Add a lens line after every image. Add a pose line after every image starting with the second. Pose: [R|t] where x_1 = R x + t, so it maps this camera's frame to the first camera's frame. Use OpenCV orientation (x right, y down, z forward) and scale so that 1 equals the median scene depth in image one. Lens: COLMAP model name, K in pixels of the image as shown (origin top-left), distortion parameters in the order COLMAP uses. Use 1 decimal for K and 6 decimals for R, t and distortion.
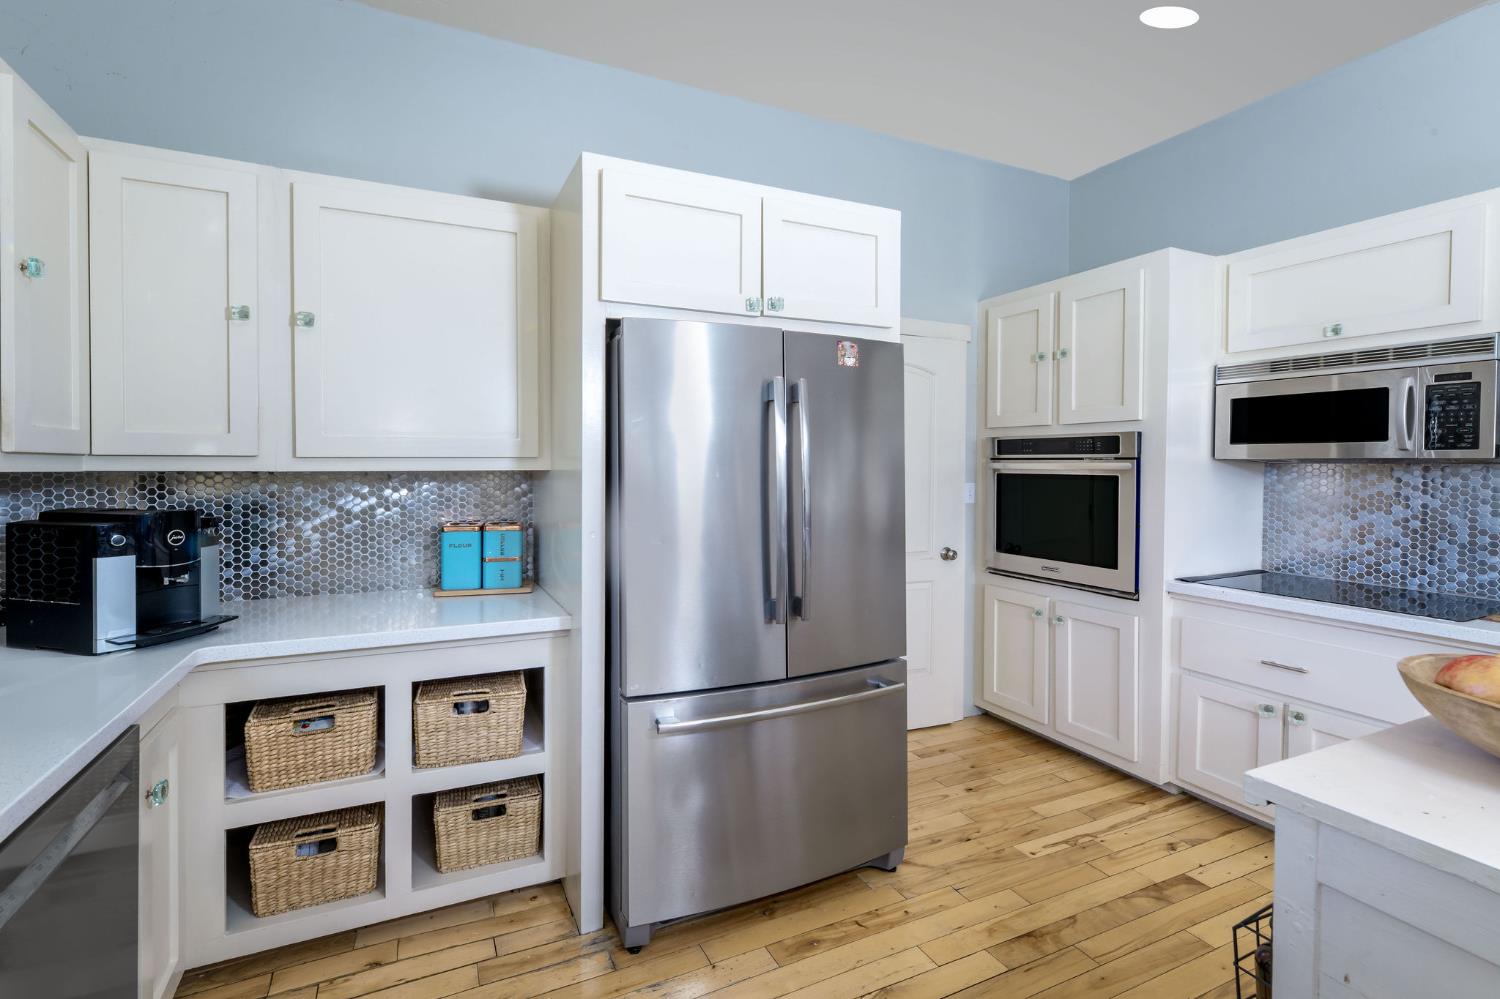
lens RADIAL K [[599.4, 0, 749.3], [0, 599.4, 469.9], [0, 0, 1]] dist [0.000003, 0.000008]
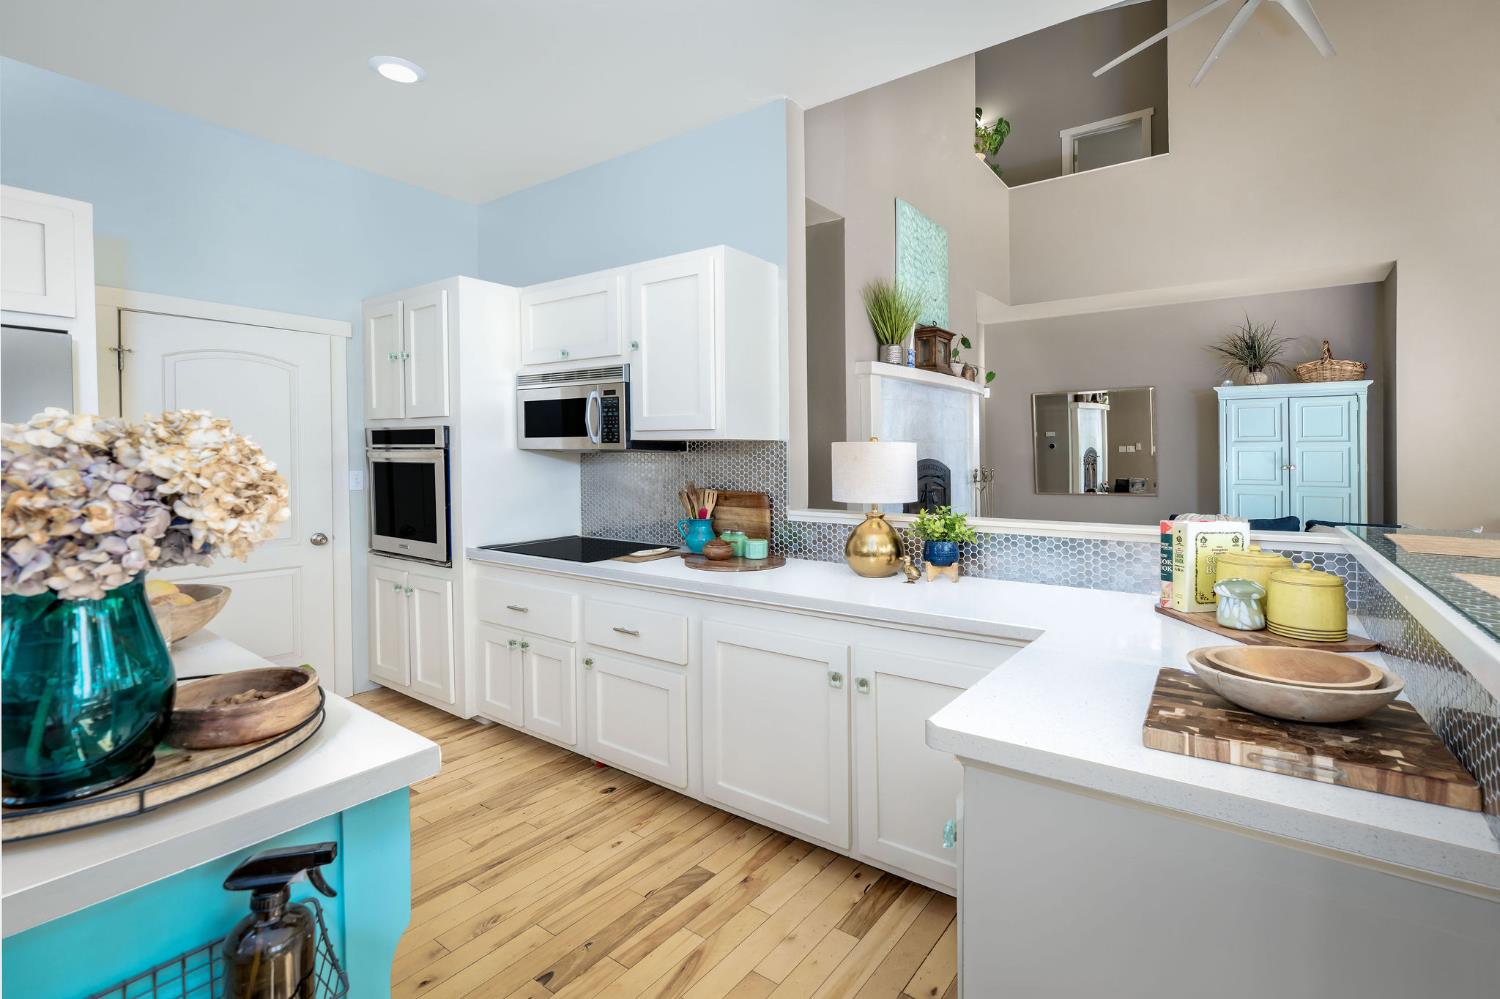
lens RADIAL K [[603.3, 0, 750.8], [0, 603.3, 454.5], [0, 0, 1]] dist [0.000712, 0.000076]
pose [[0.892890, 0.001642, 0.450272, 0.642917], [0.002144, 0.999967, -0.007898, 0.003619], [-0.450270, 0.008017, 0.892856, -0.339164]]
